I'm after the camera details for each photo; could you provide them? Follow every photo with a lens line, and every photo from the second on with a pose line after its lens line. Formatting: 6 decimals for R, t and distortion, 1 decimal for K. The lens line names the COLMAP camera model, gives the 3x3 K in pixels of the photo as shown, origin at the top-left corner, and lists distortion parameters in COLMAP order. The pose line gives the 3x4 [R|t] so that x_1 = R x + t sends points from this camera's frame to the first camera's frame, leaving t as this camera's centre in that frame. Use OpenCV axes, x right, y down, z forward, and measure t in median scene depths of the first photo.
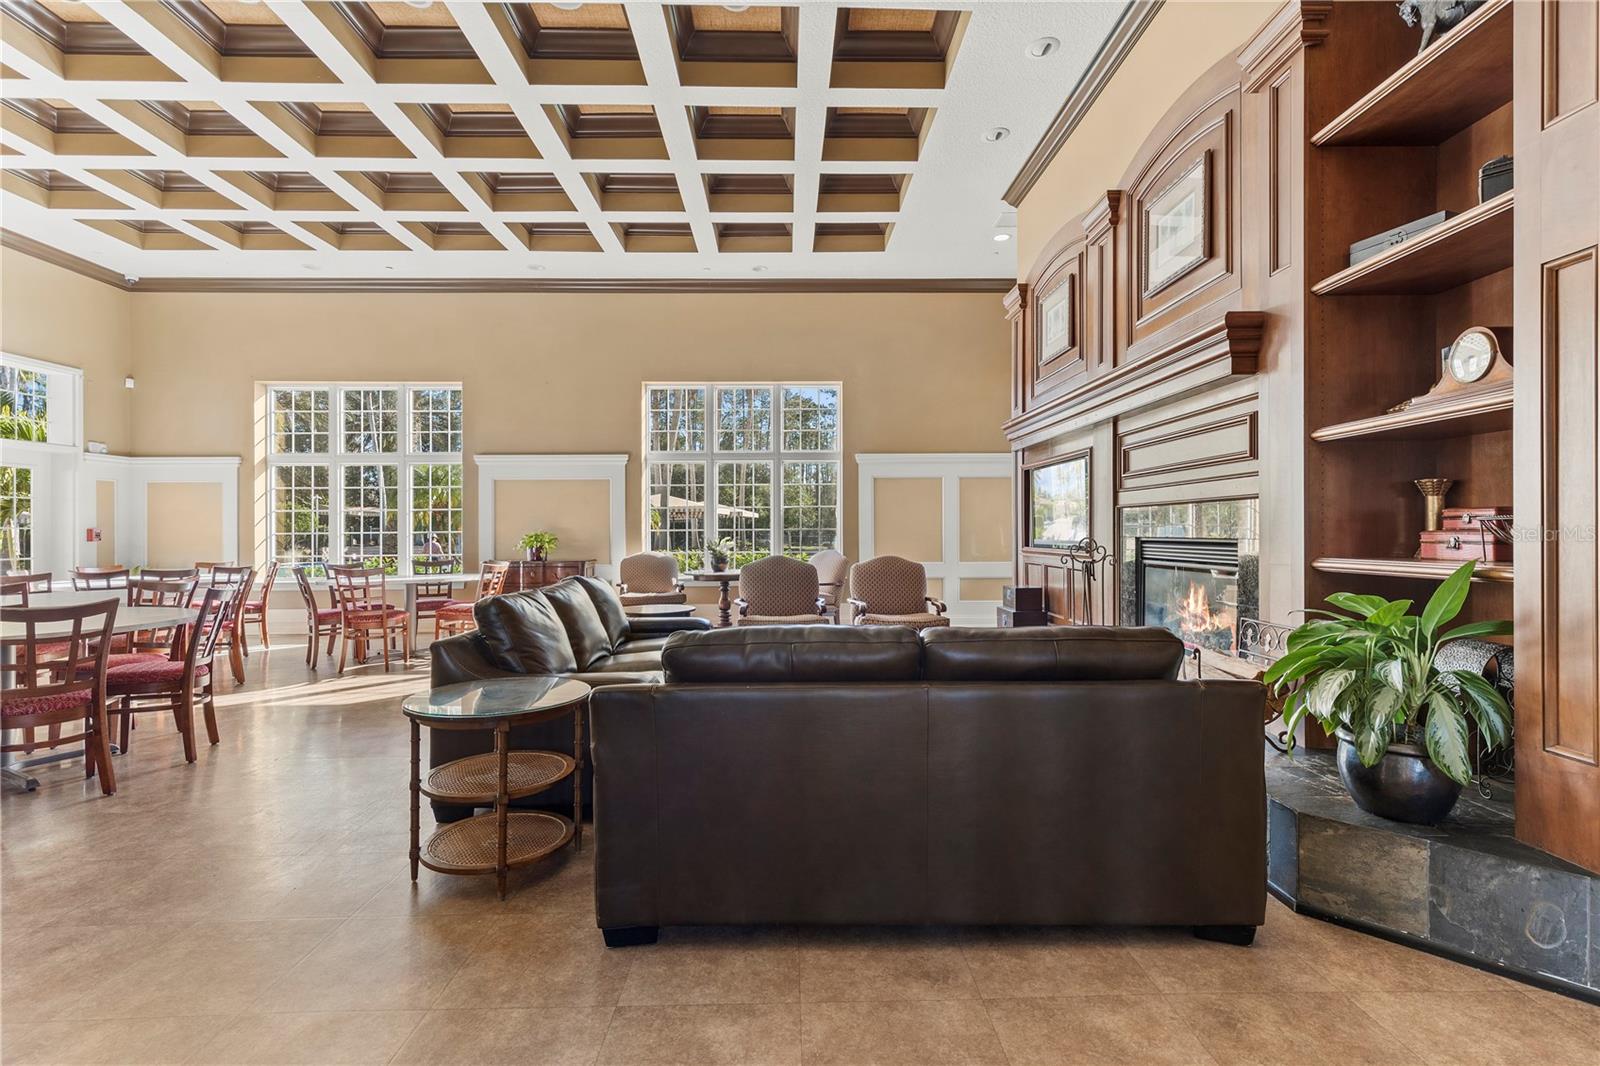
lens RADIAL K [[751.7, 0, 795.0], [0, 751.7, 532.0], [0, 0, 1]] dist [0.003840, 0.000468]
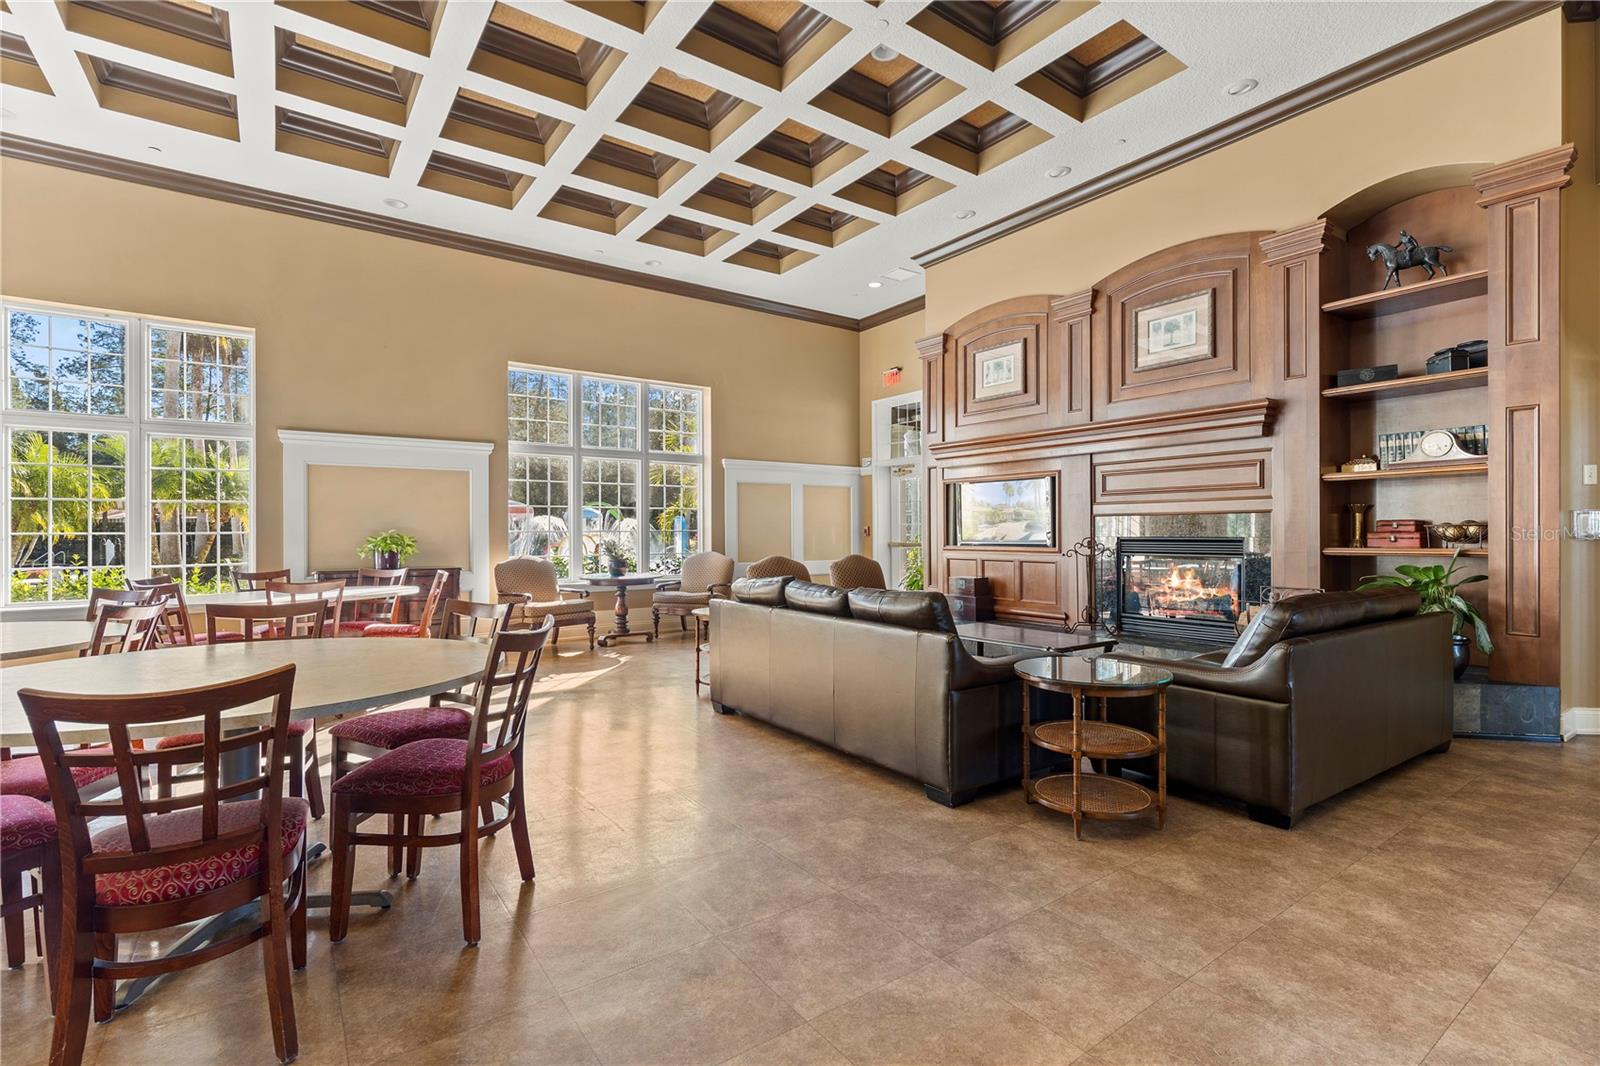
lens RADIAL K [[751.7, 0, 795.0], [0, 751.7, 532.0], [0, 0, 1]] dist [0.003840, 0.000468]
pose [[0.822446, -0.000725, 0.568843, -1.034854], [0.002154, 0.999996, -0.001839, -0.000112], [-0.568840, 0.002737, 0.822444, 0.213172]]
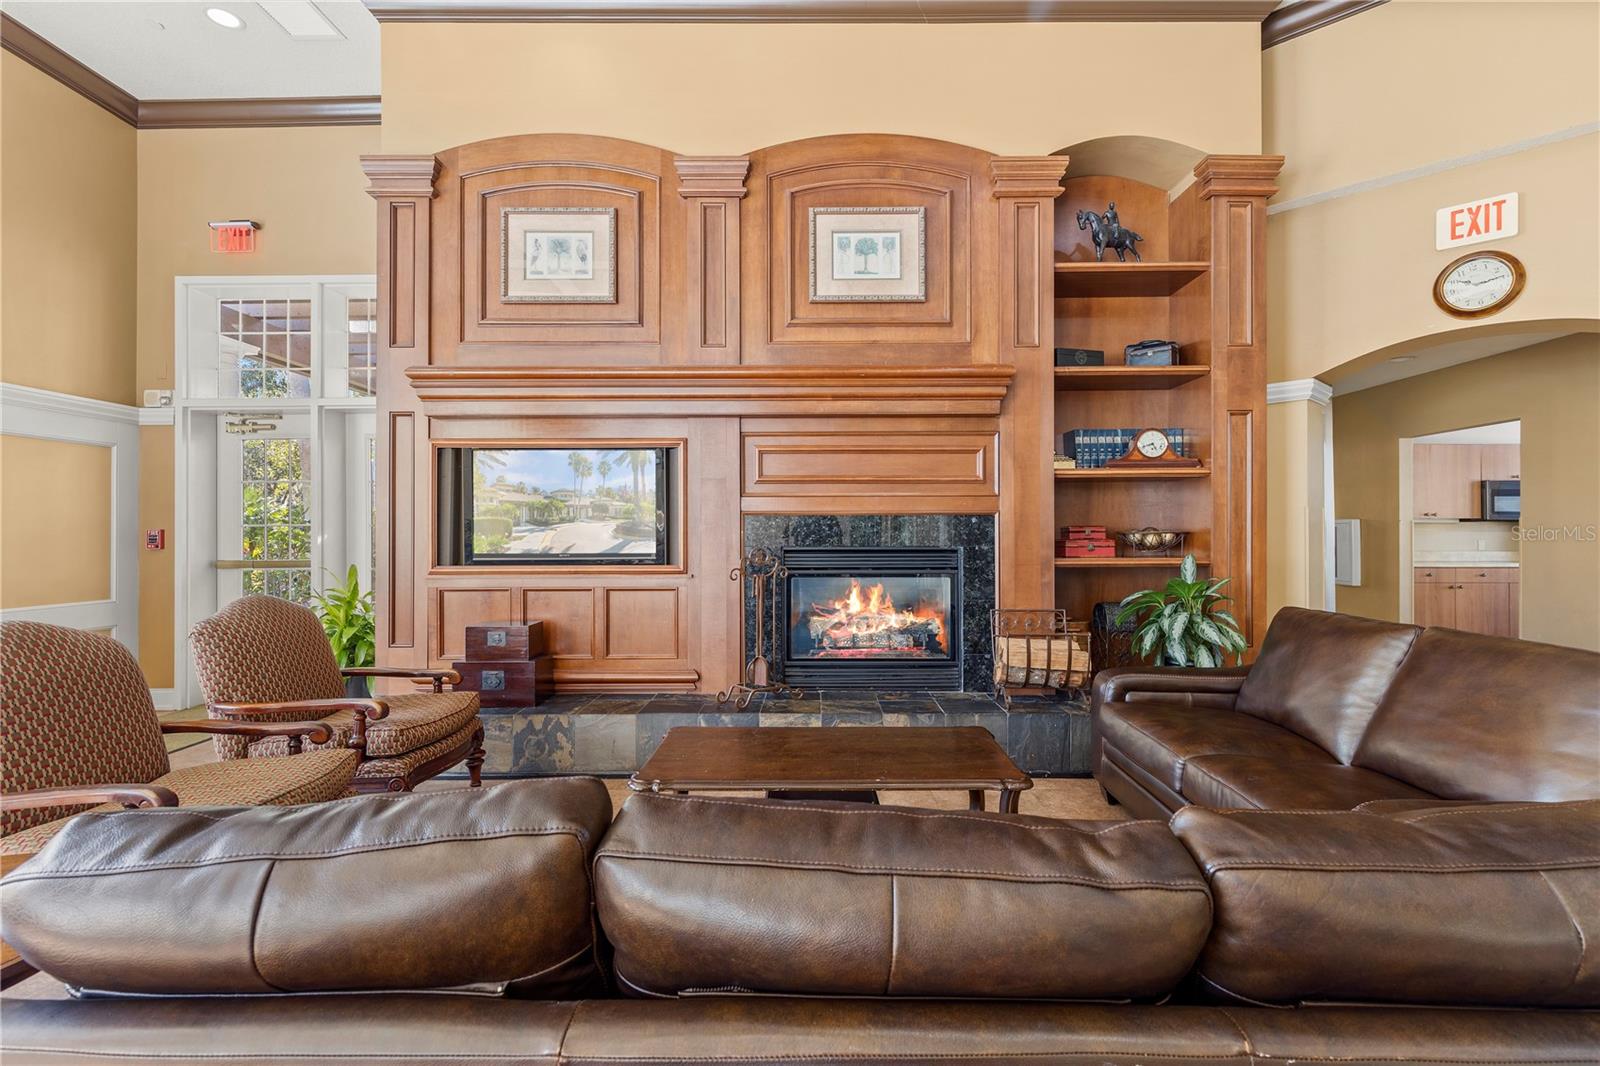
lens RADIAL K [[725.1, 0, 827.9], [0, 725.1, 534.9], [0, 0, 1]] dist [-0.003399, 0.000260]
pose [[0.002199, 0.002407, 0.999995, -0.548916], [0.002041, 0.999995, -0.002412, -0.005662], [-0.999995, 0.002047, 0.002194, 1.126898]]
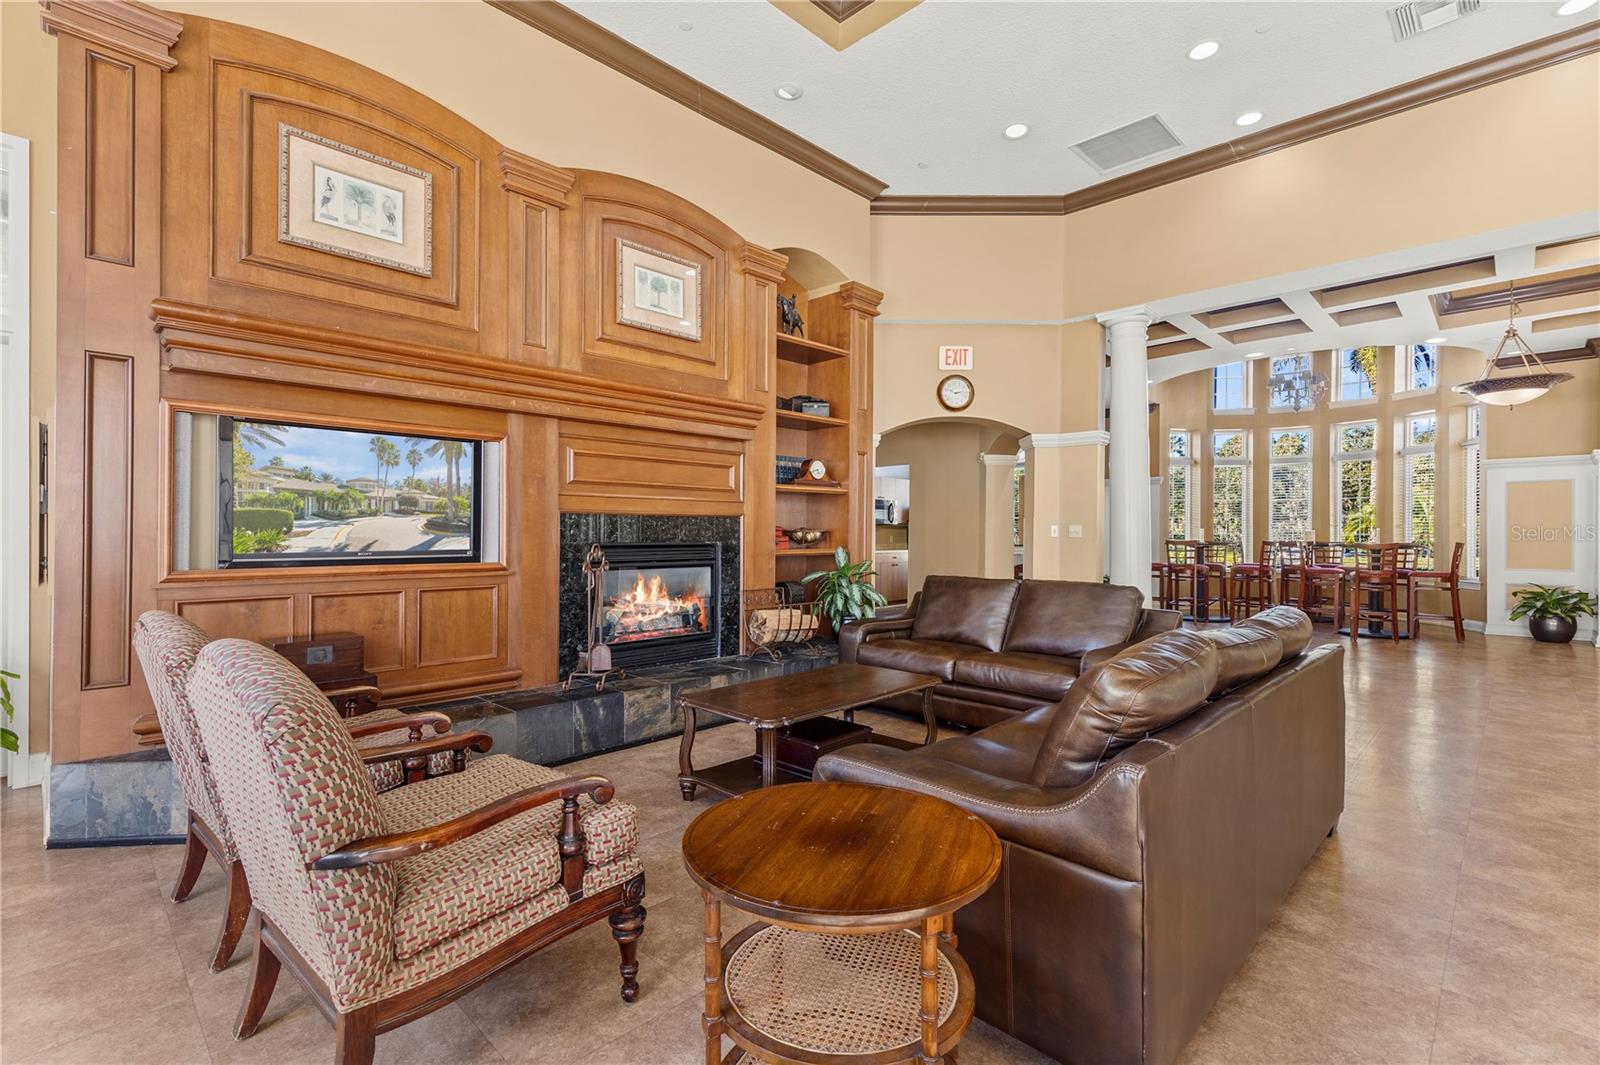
lens RADIAL K [[725.4, 0, 820.2], [0, 725.4, 532.8], [0, 0, 1]] dist [0.011098, 0.000414]
pose [[-0.721070, -0.001473, 0.692861, -0.546262], [-0.002519, 0.999997, -0.000495, -0.007499], [-0.692858, -0.002102, -0.721071, 1.788085]]
